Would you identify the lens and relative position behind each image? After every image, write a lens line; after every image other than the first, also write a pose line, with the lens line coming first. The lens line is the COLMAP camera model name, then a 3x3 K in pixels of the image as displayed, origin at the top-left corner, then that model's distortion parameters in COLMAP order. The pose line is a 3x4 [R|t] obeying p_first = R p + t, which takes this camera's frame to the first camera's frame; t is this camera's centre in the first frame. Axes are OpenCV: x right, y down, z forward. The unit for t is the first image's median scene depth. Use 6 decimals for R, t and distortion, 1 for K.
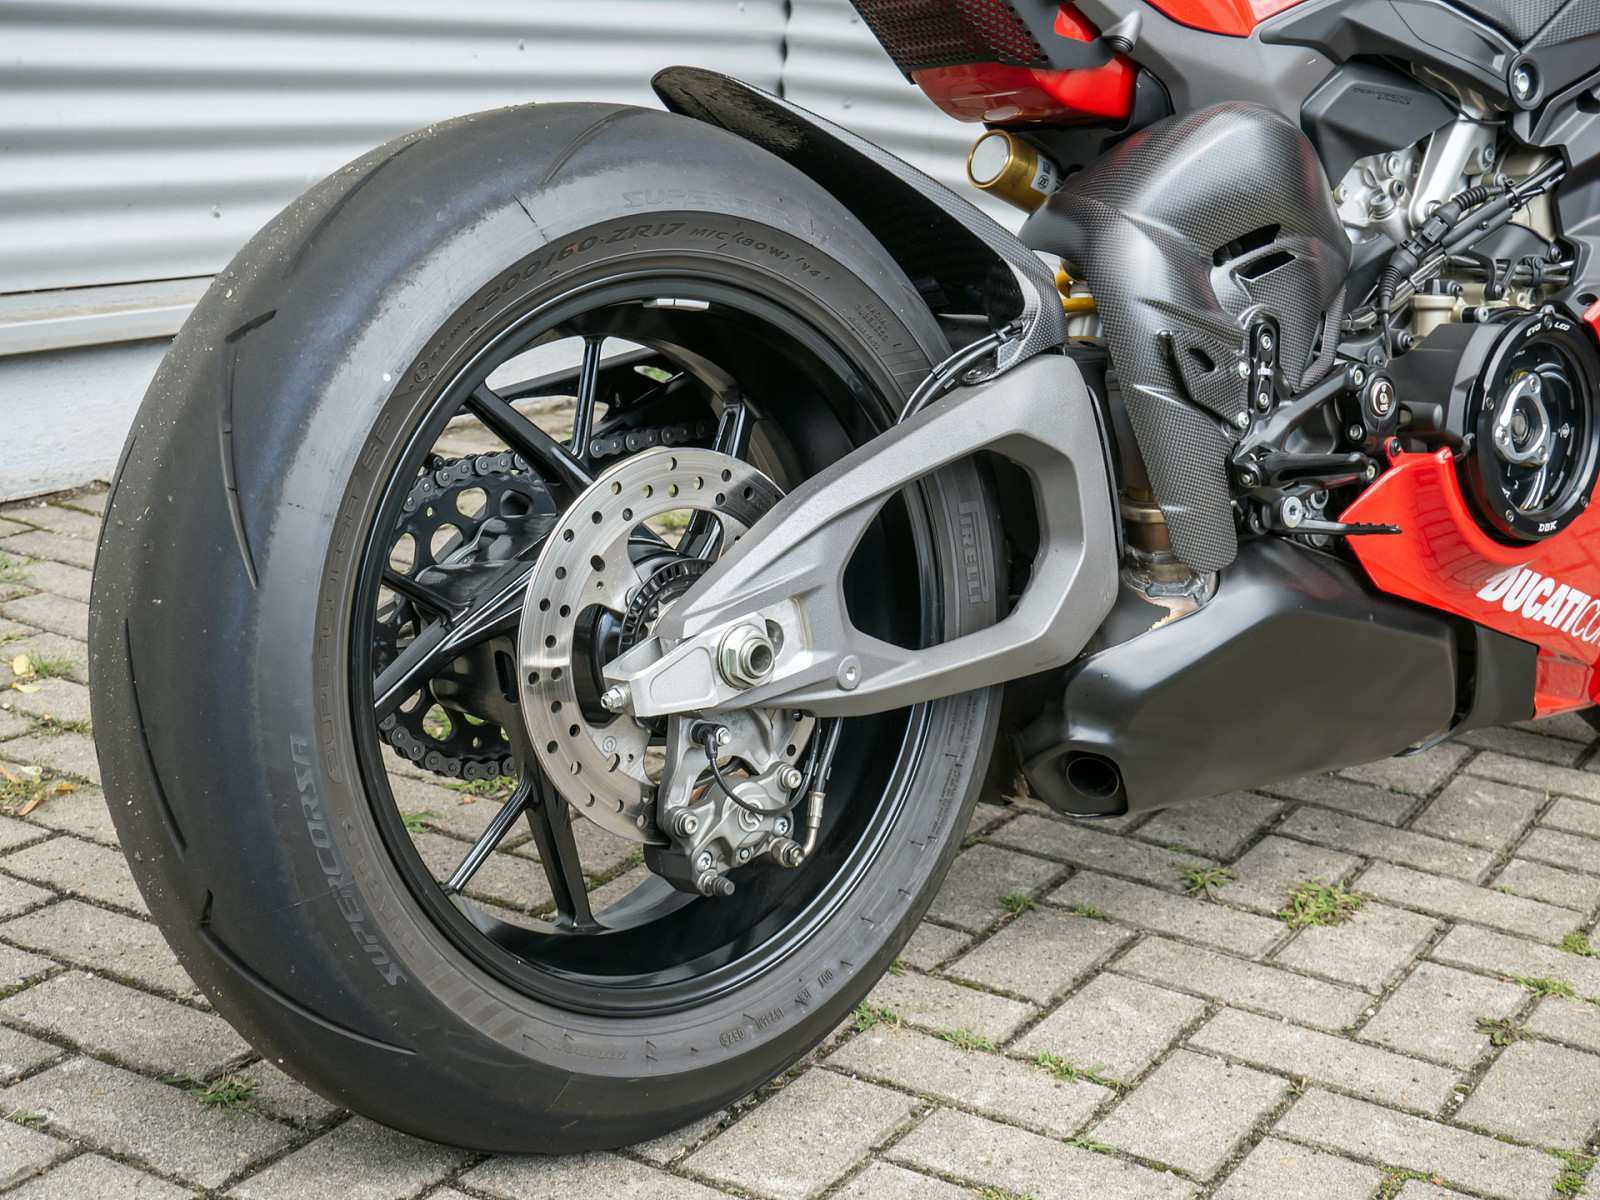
lens RADIAL K [[2577.2, 0, 800.0], [0, 2577.2, 600.0], [0, 0, 1]] dist [0.042290, 0.060910]
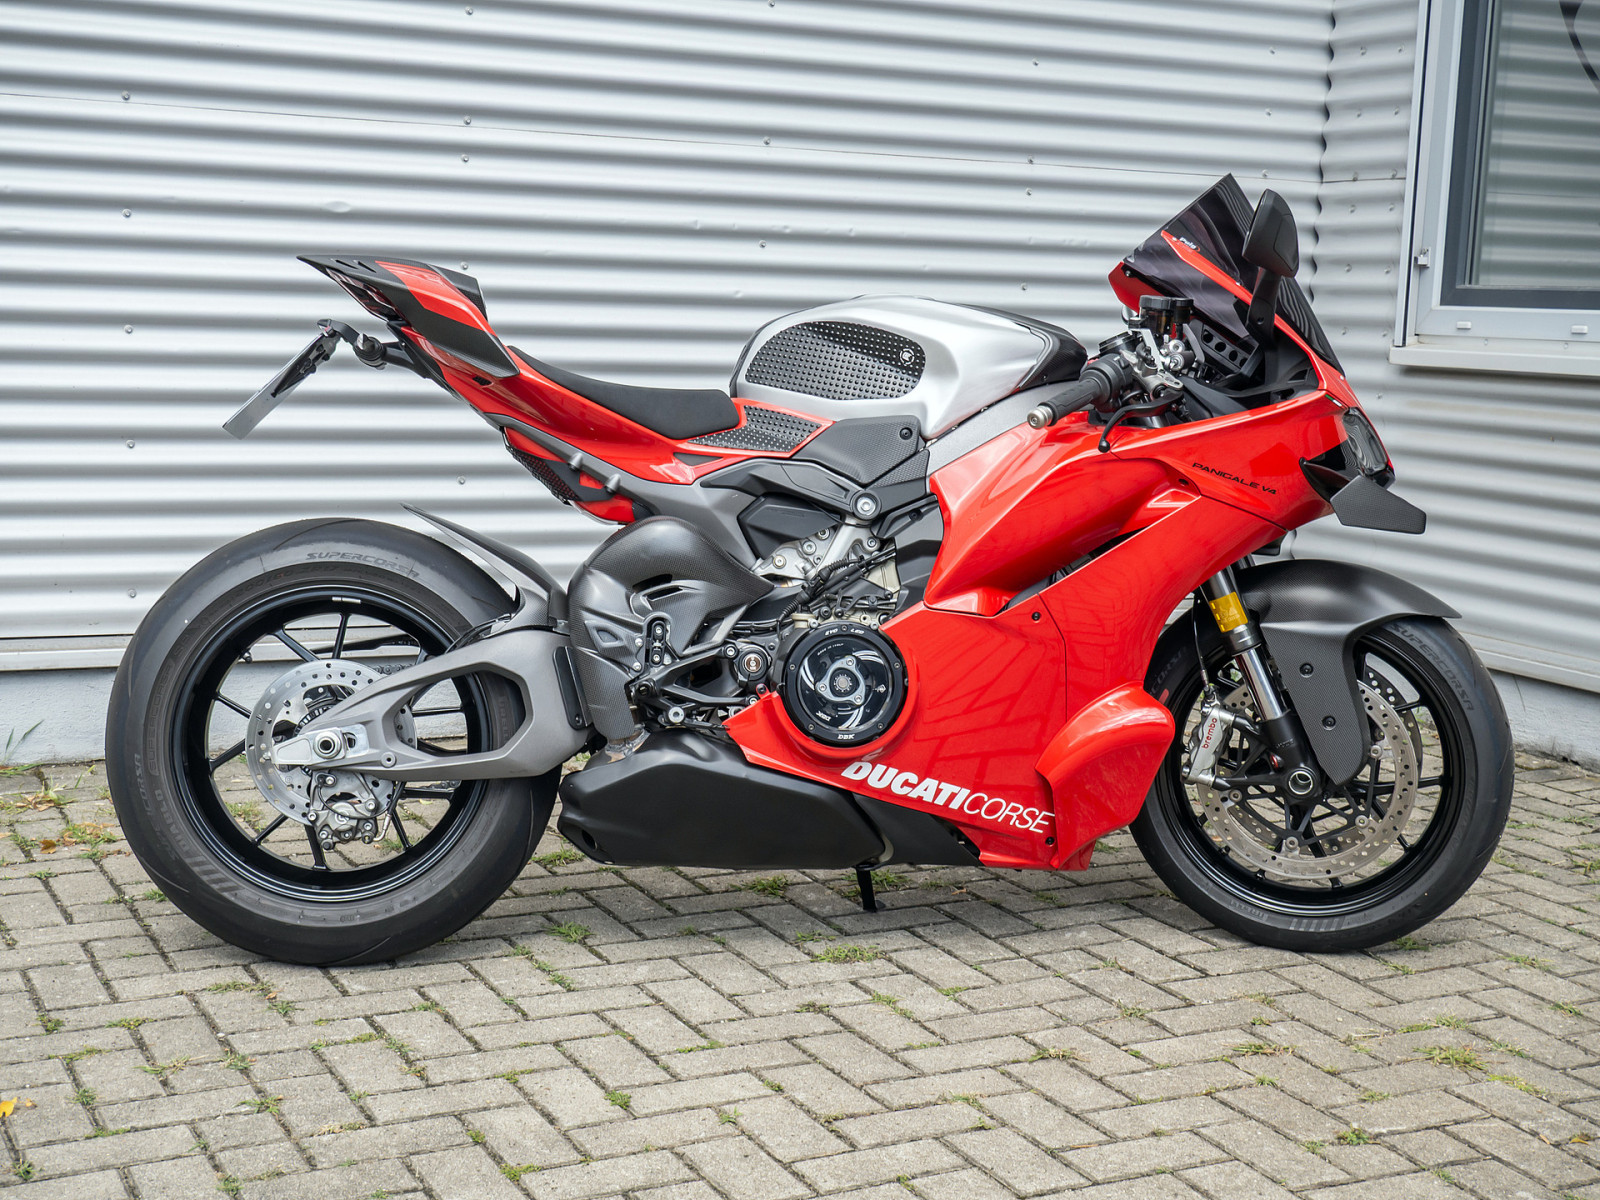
lens RADIAL K [[2237.8, 0, 800.0], [0, 2237.8, 600.0], [0, 0, 1]] dist [0.033922, 0.022480]
pose [[0.818815, 0.018922, -0.573746, 1.174764], [-0.104648, 0.987630, -0.116775, 0.065768], [0.564439, 0.155658, 0.810666, -0.349842]]
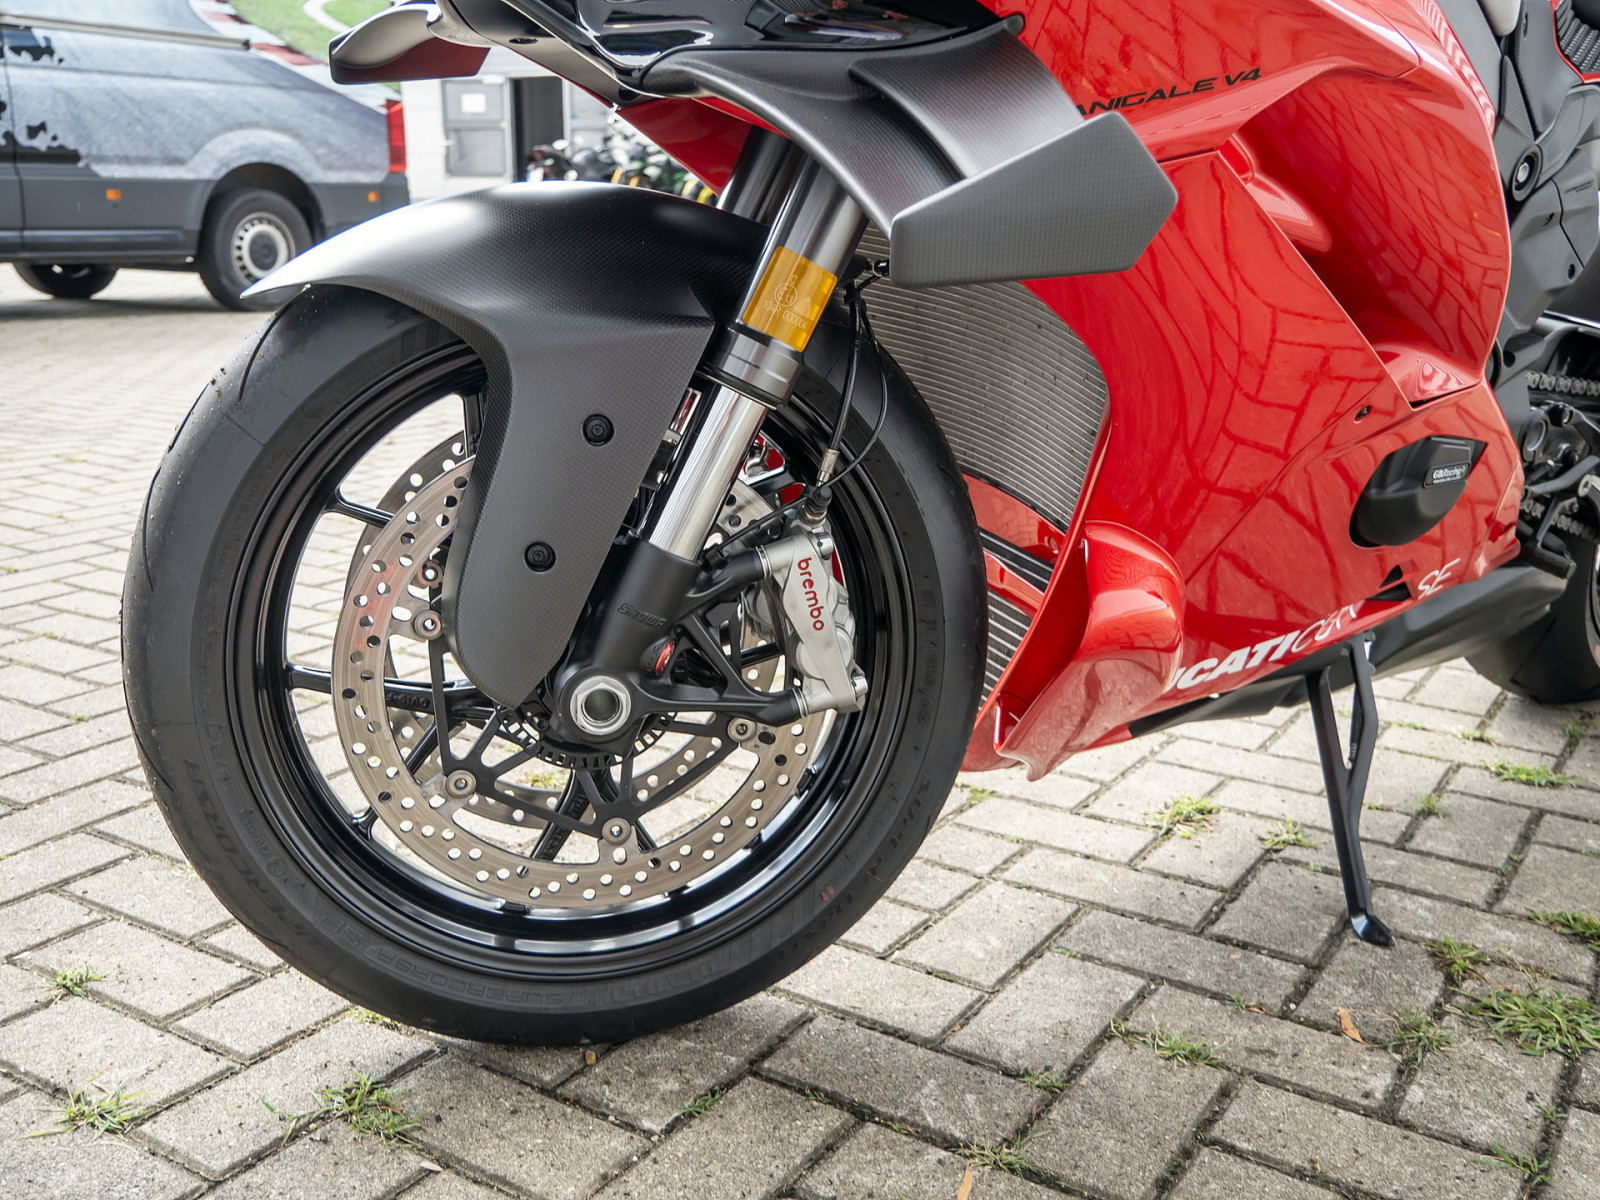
lens RADIAL K [[1579.0, 0, 800.0], [0, 1579.0, 600.0], [0, 0, 1]] dist [-0.054741, -0.000420]
pose [[-0.992148, -0.112144, 0.055376, 0.388836], [-0.072328, 0.875665, 0.477473, -0.341312], [-0.102036, 0.469718, -0.876900, 1.790779]]
